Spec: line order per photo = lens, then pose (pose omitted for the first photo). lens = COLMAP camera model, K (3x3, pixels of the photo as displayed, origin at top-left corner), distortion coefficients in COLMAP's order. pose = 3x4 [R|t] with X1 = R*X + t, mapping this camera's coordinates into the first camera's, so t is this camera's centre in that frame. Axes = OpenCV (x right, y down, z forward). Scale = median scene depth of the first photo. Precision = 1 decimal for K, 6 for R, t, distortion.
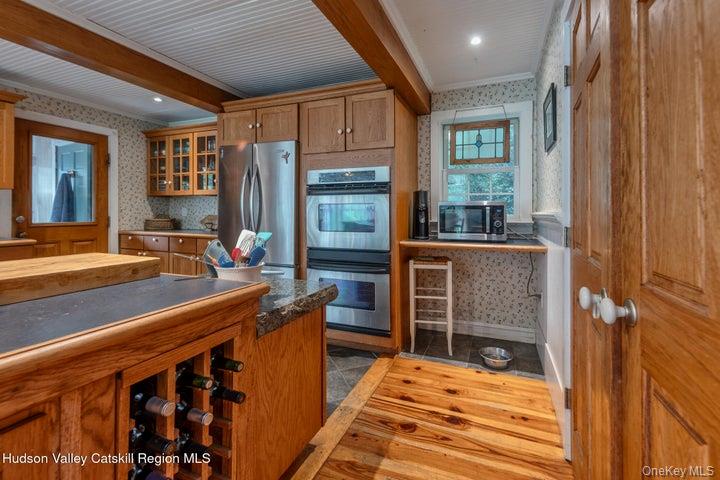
lens RADIAL K [[321.3, 0, 373.7], [0, 321.3, 214.8], [0, 0, 1]] dist [0.005361, -0.000474]
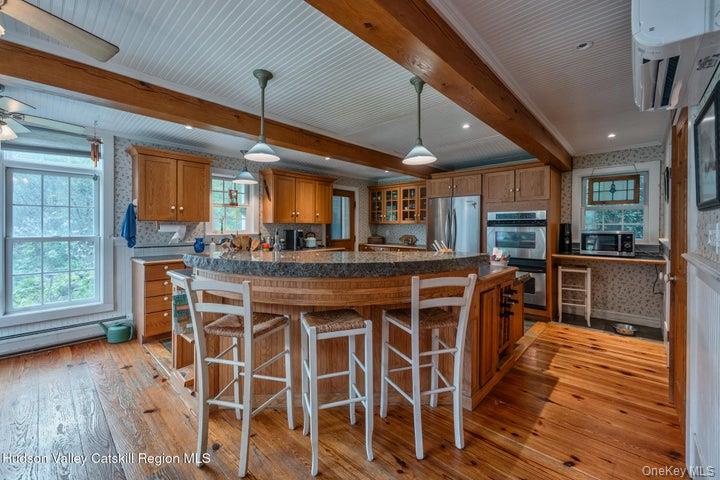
lens RADIAL K [[296.9, 0, 350.5], [0, 296.9, 231.9], [0, 0, 1]] dist [0.004770, -0.001035]
pose [[0.920870, 0.003056, -0.389858, -0.261348], [0.002505, 0.999902, 0.013754, -0.054519], [0.389862, -0.013642, 0.920772, -0.769833]]
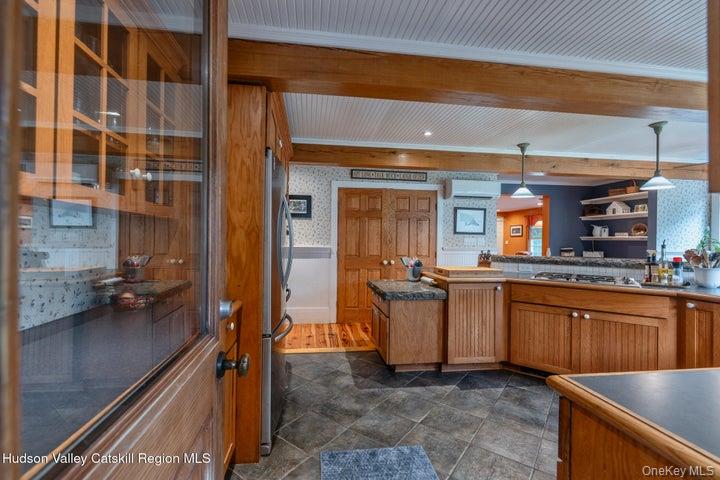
lens RADIAL K [[321.3, 0, 357.7], [0, 321.3, 238.8], [0, 0, 1]] dist [0.005361, -0.000474]
pose [[-0.503429, -0.020161, 0.863801, -1.223094], [-0.017417, 0.999761, 0.013184, -0.070029], [-0.863861, -0.008407, -0.503660, 1.310174]]
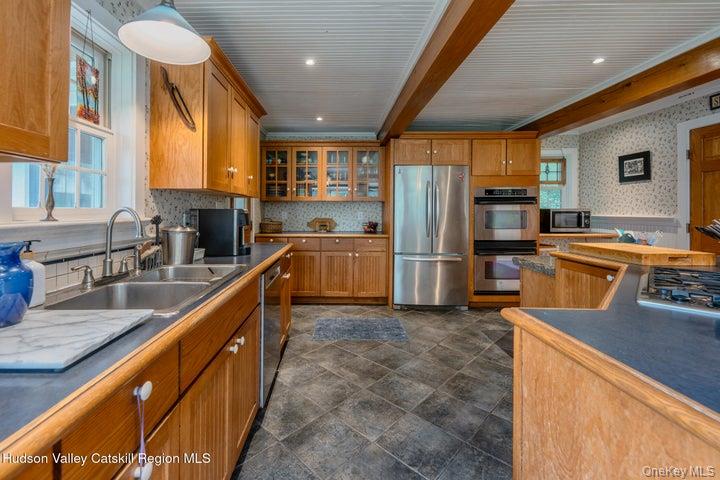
lens RADIAL K [[321.3, 0, 326.4], [0, 321.3, 207.5], [0, 0, 1]] dist [0.005361, -0.000474]
pose [[0.935606, -0.002773, 0.353036, -1.321726], [0.007084, 0.999915, -0.010918, -0.035505], [-0.352976, 0.012716, 0.935546, -0.109423]]
